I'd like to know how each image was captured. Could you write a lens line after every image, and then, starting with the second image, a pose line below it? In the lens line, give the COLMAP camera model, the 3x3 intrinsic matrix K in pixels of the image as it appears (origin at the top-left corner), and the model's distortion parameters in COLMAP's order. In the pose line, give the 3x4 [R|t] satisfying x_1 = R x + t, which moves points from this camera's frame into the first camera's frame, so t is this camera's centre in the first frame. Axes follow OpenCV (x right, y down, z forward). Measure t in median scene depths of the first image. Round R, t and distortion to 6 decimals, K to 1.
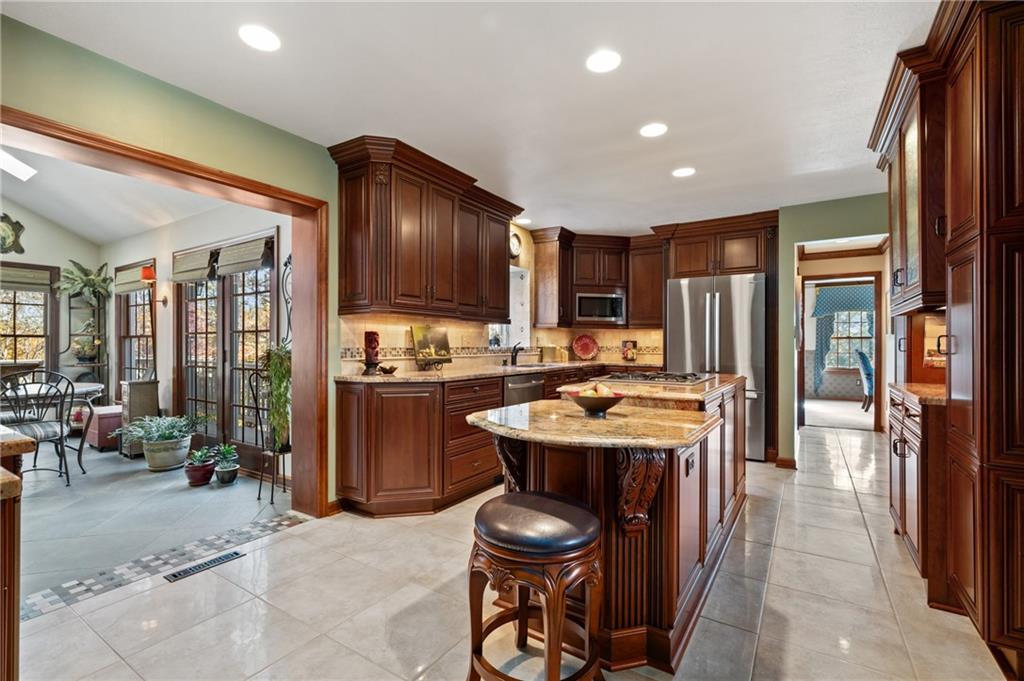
lens RADIAL K [[455.2, 0, 512.0], [0, 455.2, 340.5], [0, 0, 1]] dist [0.000113, -0.000004]
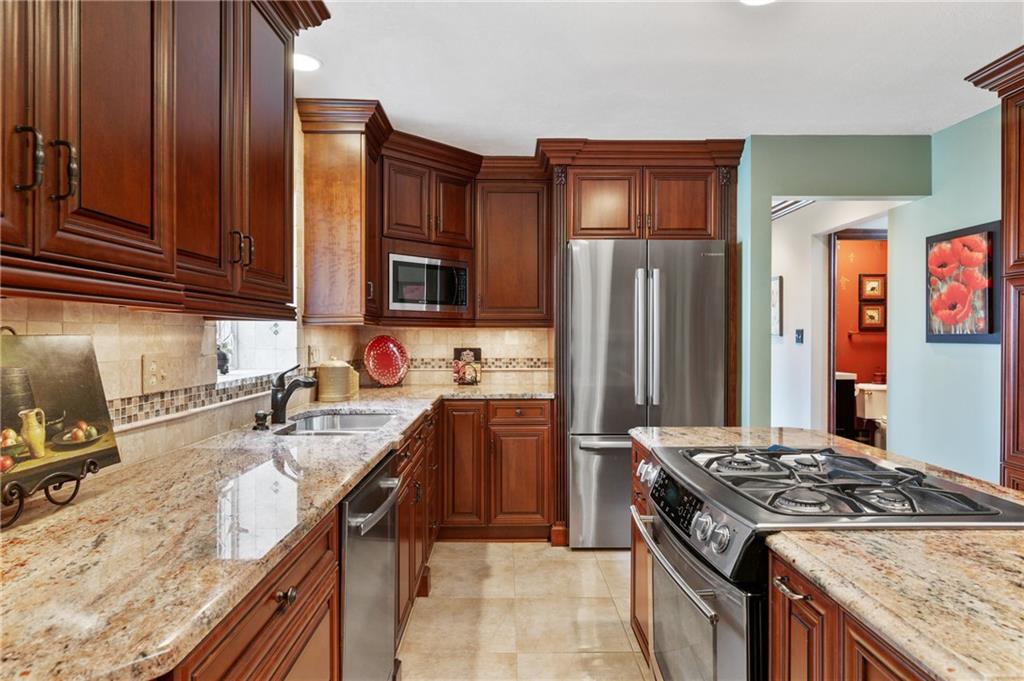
lens RADIAL K [[578.9, 0, 512.0], [0, 578.9, 340.5], [0, 0, 1]] dist [-0.000086, -0.000073]
pose [[0.831267, -0.008698, 0.555805, -0.100355], [-0.001590, 0.999836, 0.018025, -0.024769], [-0.555871, -0.015868, 0.831117, 0.451192]]
